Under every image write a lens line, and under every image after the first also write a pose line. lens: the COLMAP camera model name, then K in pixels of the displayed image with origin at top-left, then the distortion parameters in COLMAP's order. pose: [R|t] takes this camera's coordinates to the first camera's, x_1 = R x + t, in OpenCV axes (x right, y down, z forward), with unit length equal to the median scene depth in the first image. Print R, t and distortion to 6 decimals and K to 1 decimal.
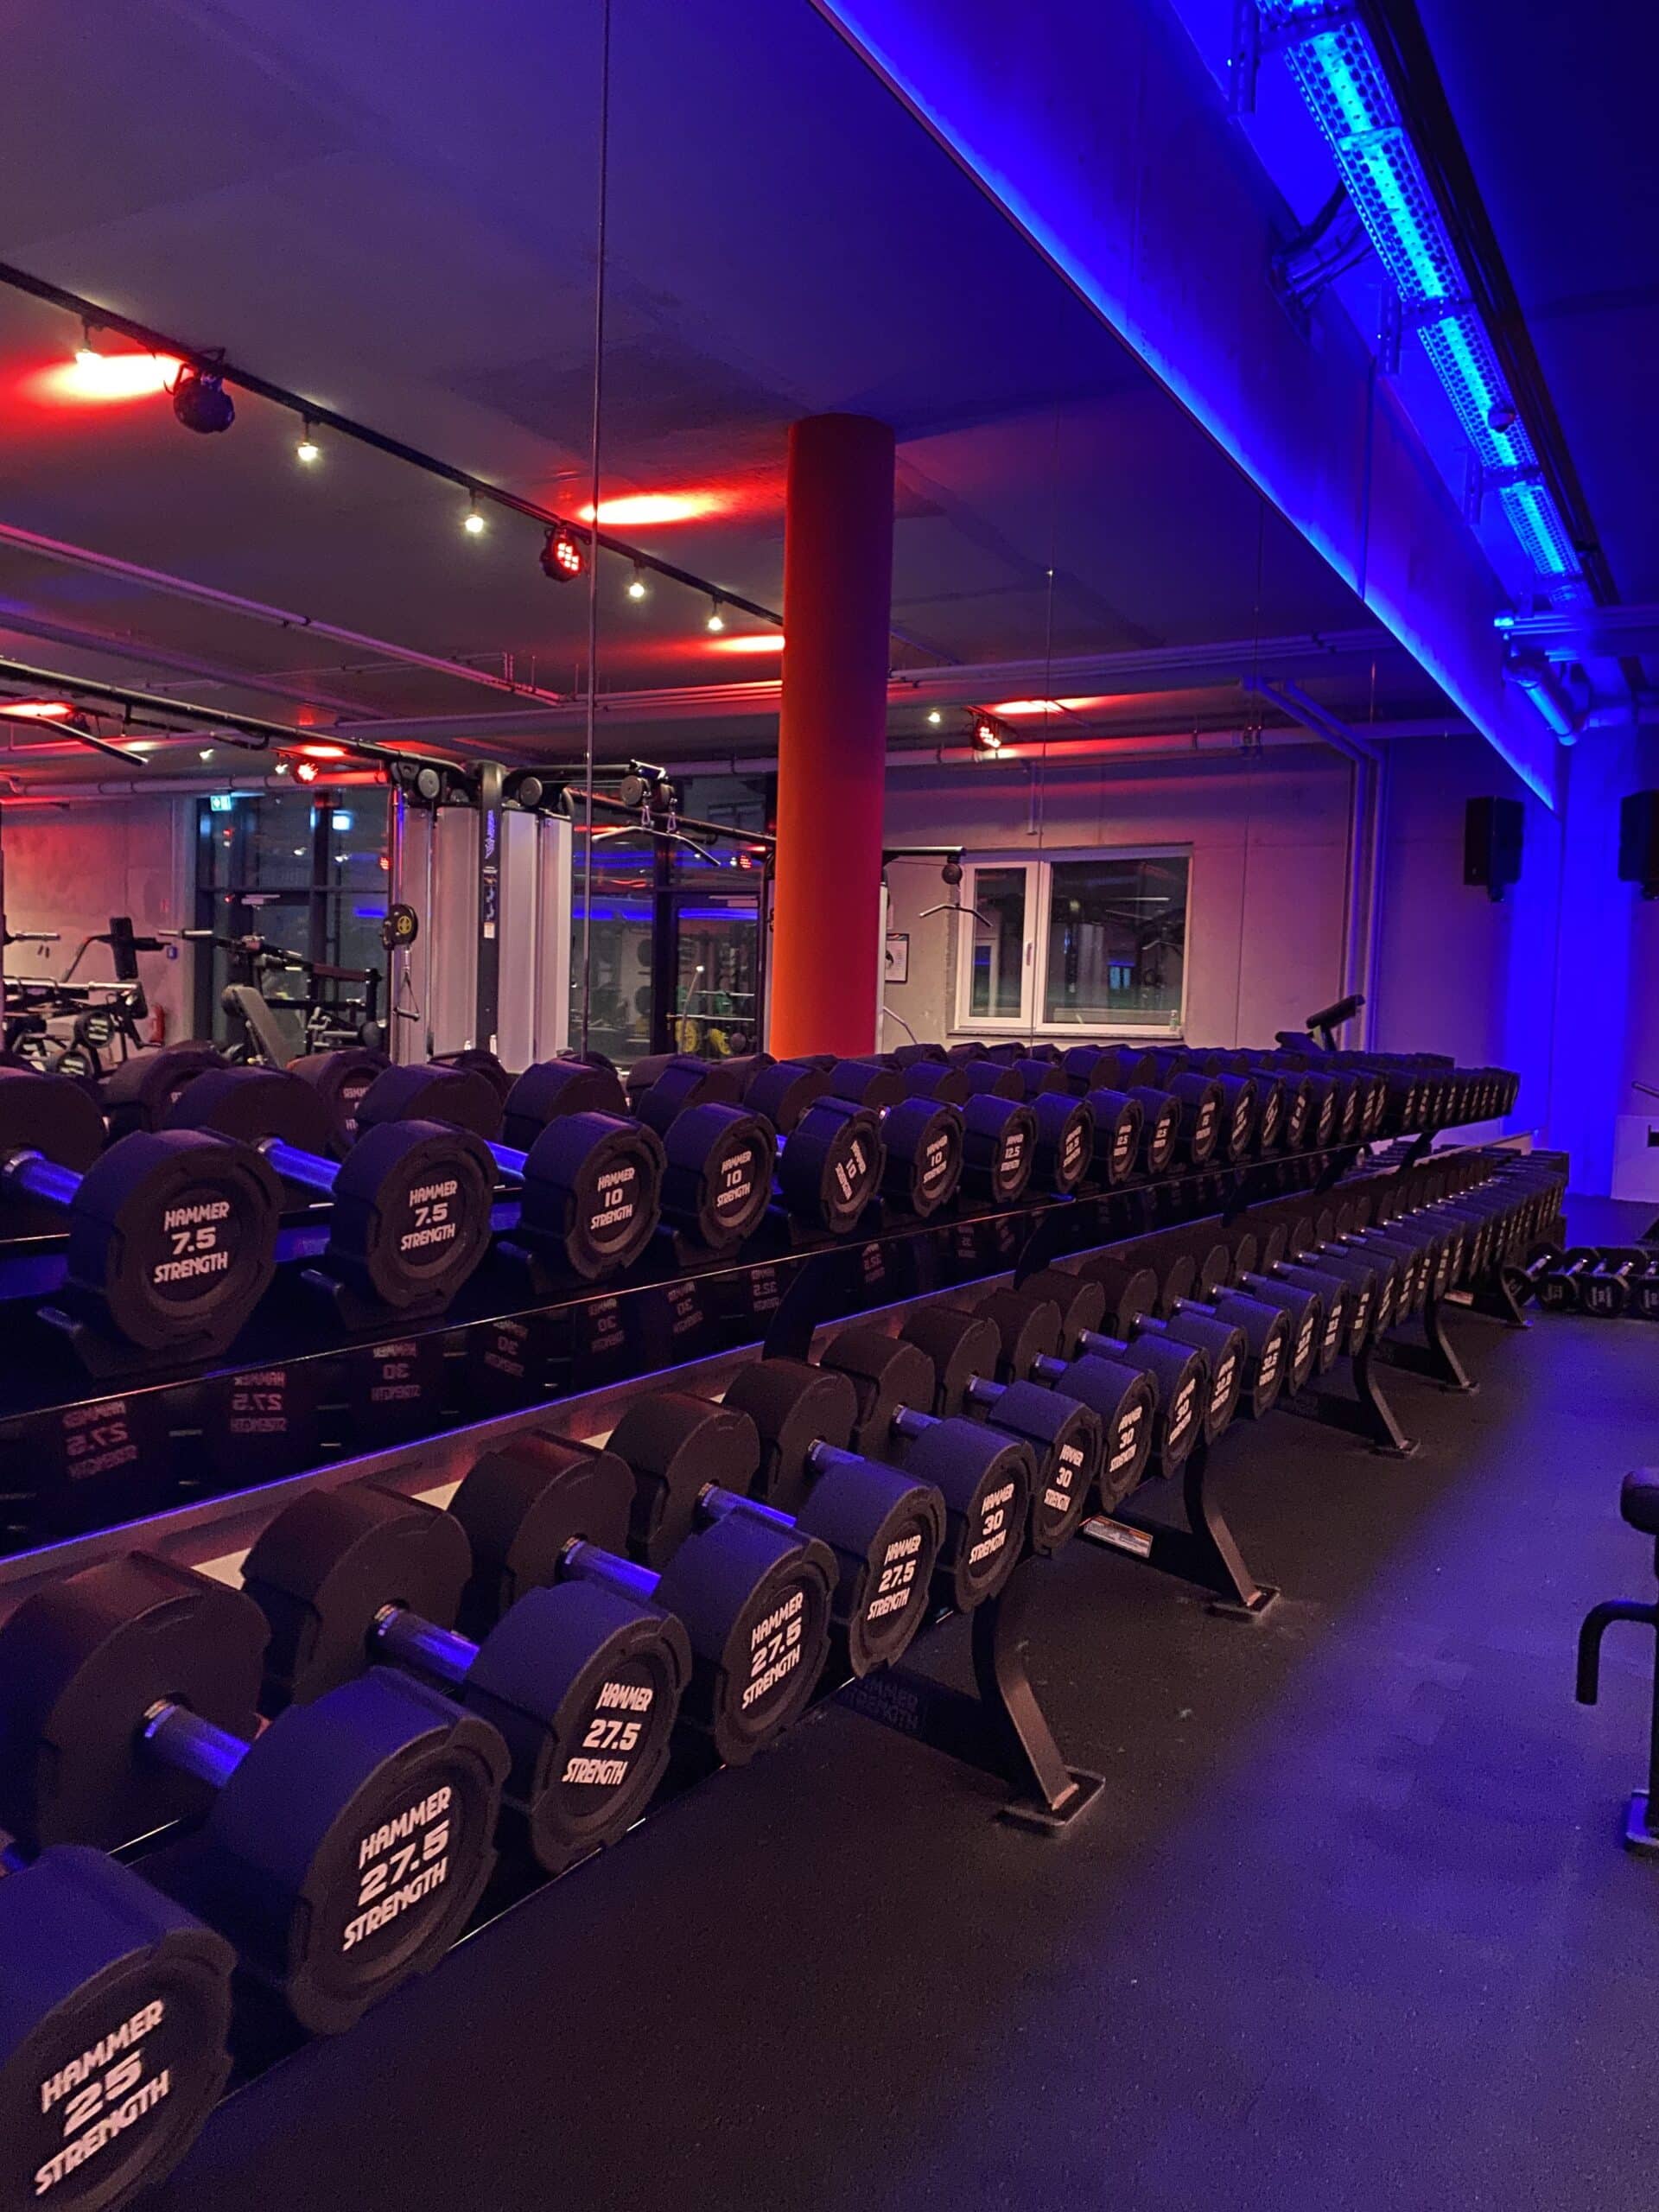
lens RADIAL K [[1667.8, 0, 829.5], [0, 1667.8, 1106.0], [0, 0, 1]] dist [0.041827, -0.080247]
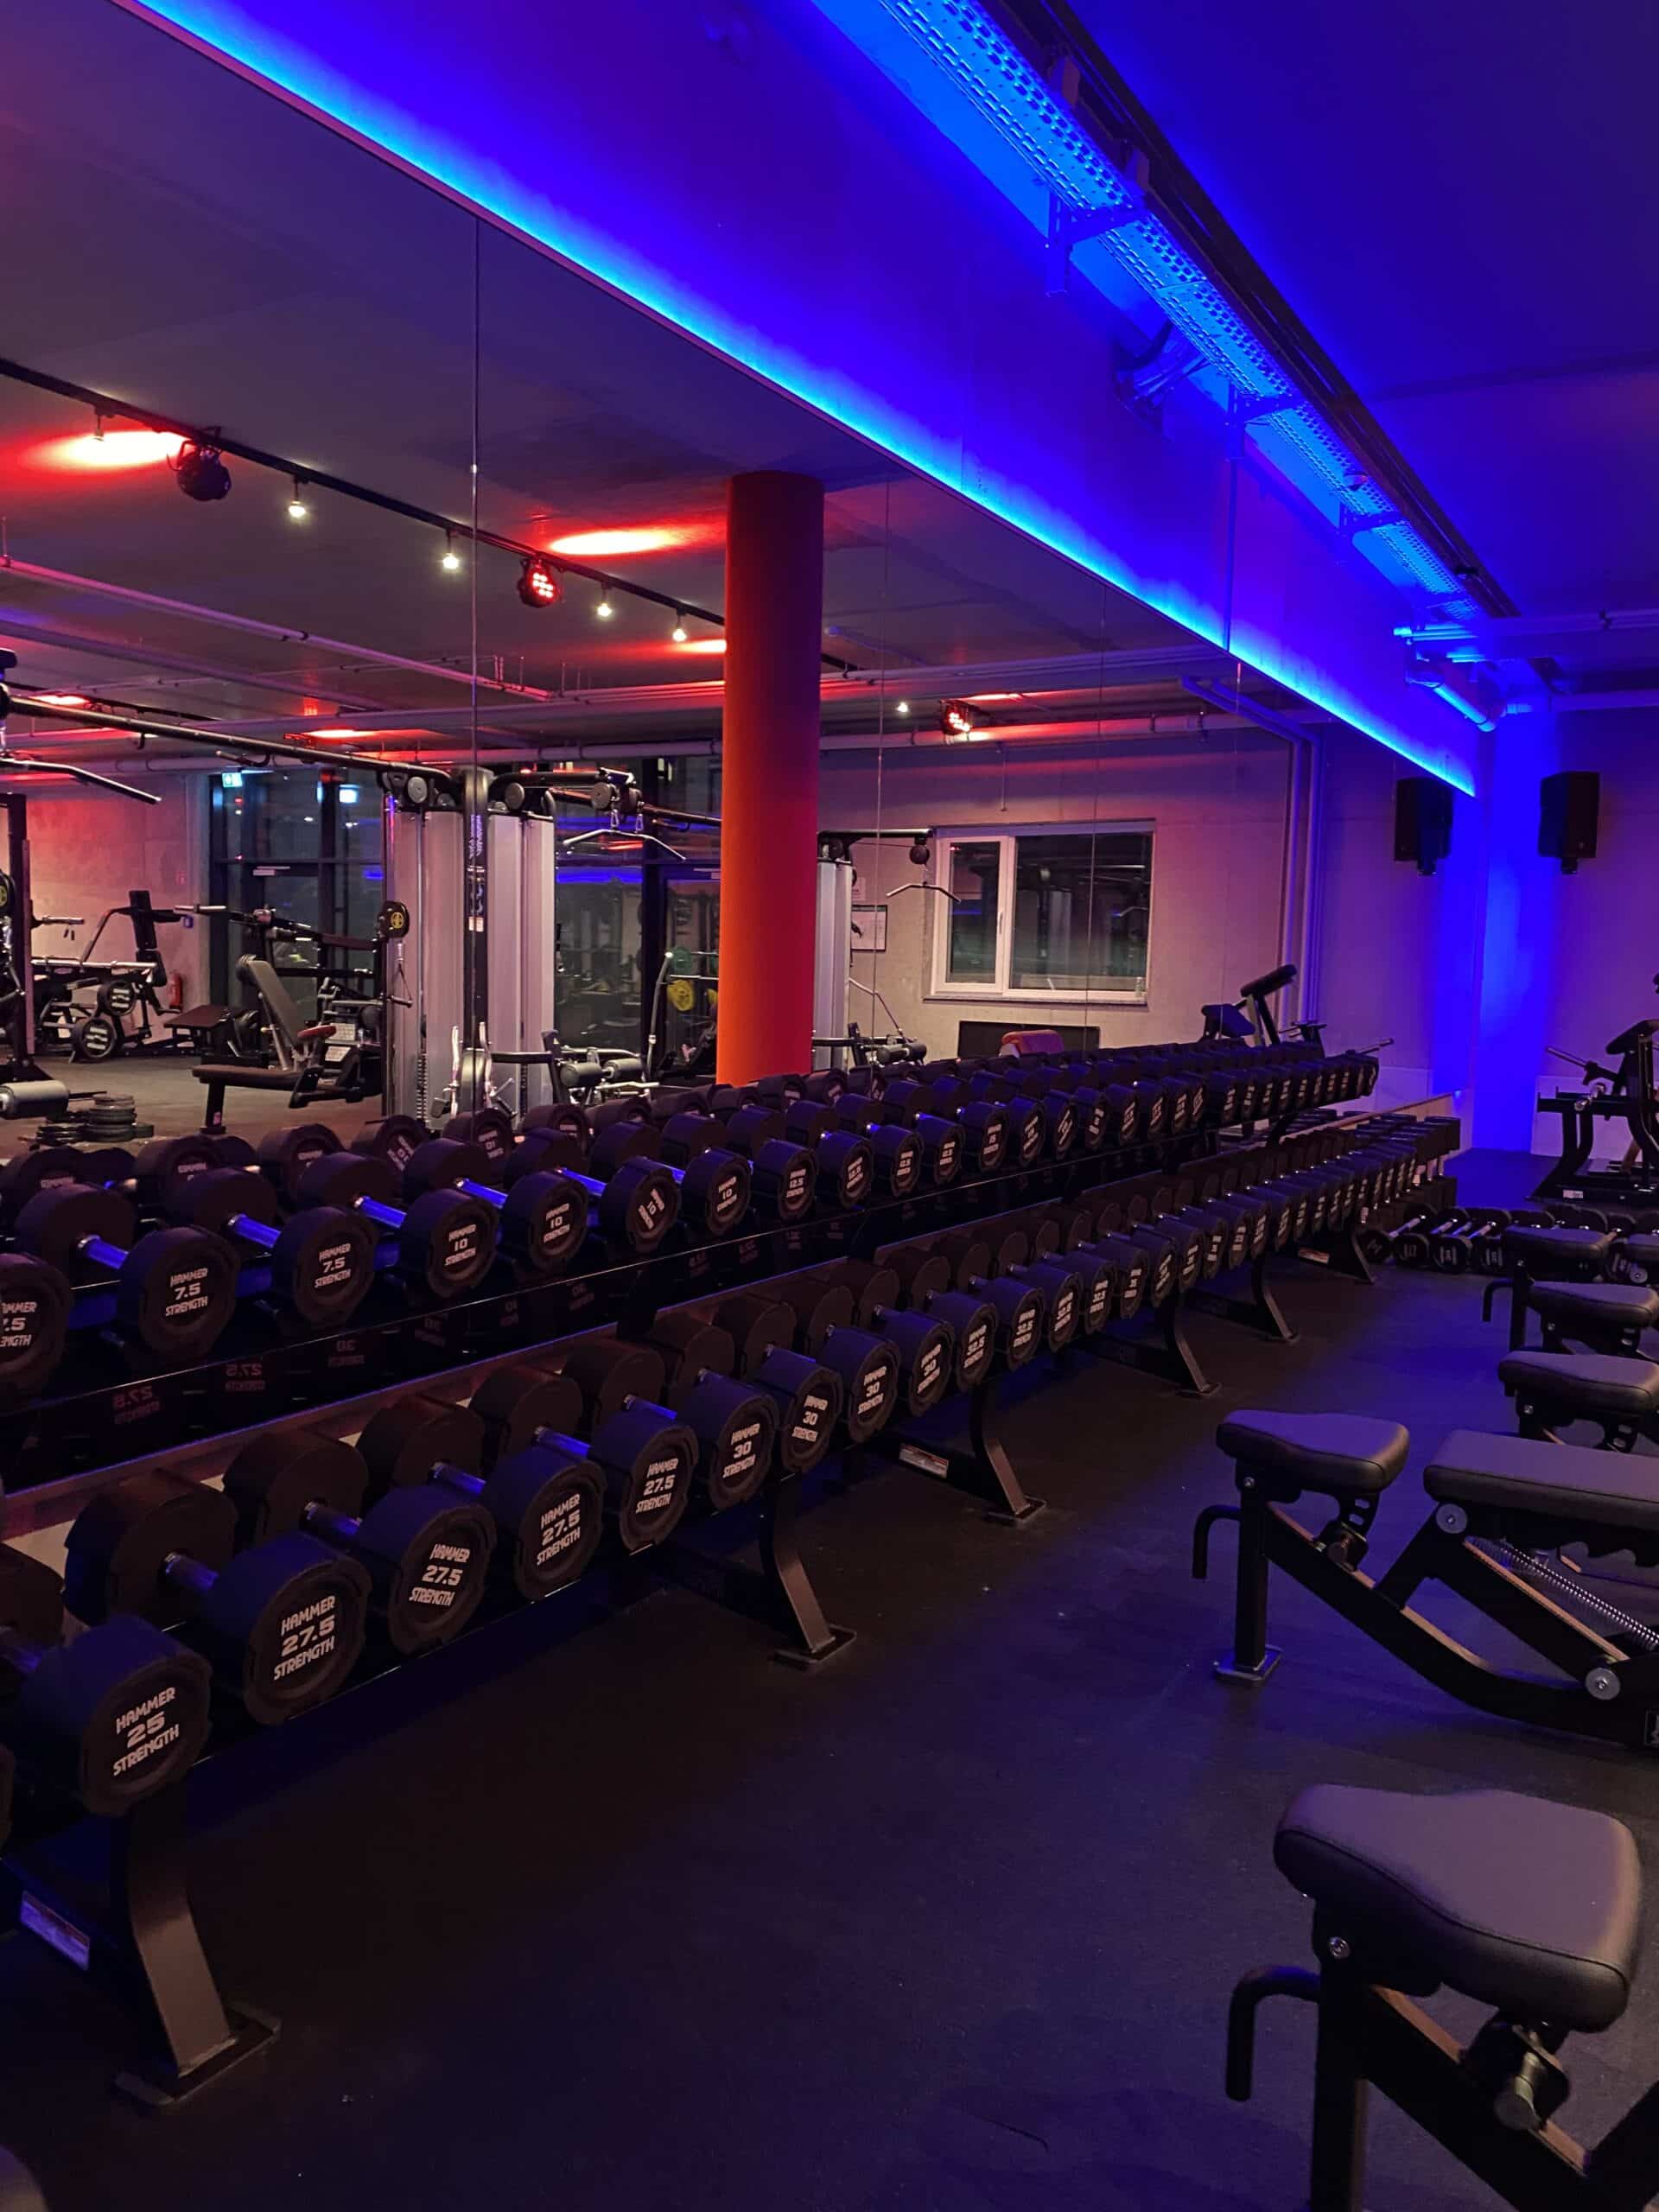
lens RADIAL K [[1650.3, 0, 829.5], [0, 1650.3, 1106.0], [0, 0, 1]] dist [0.116555, -0.279962]
pose [[0.999929, -0.006031, -0.010317, 0.053201], [0.006396, 0.999341, 0.035726, -0.029387], [0.010094, -0.035789, 0.999308, -0.124932]]
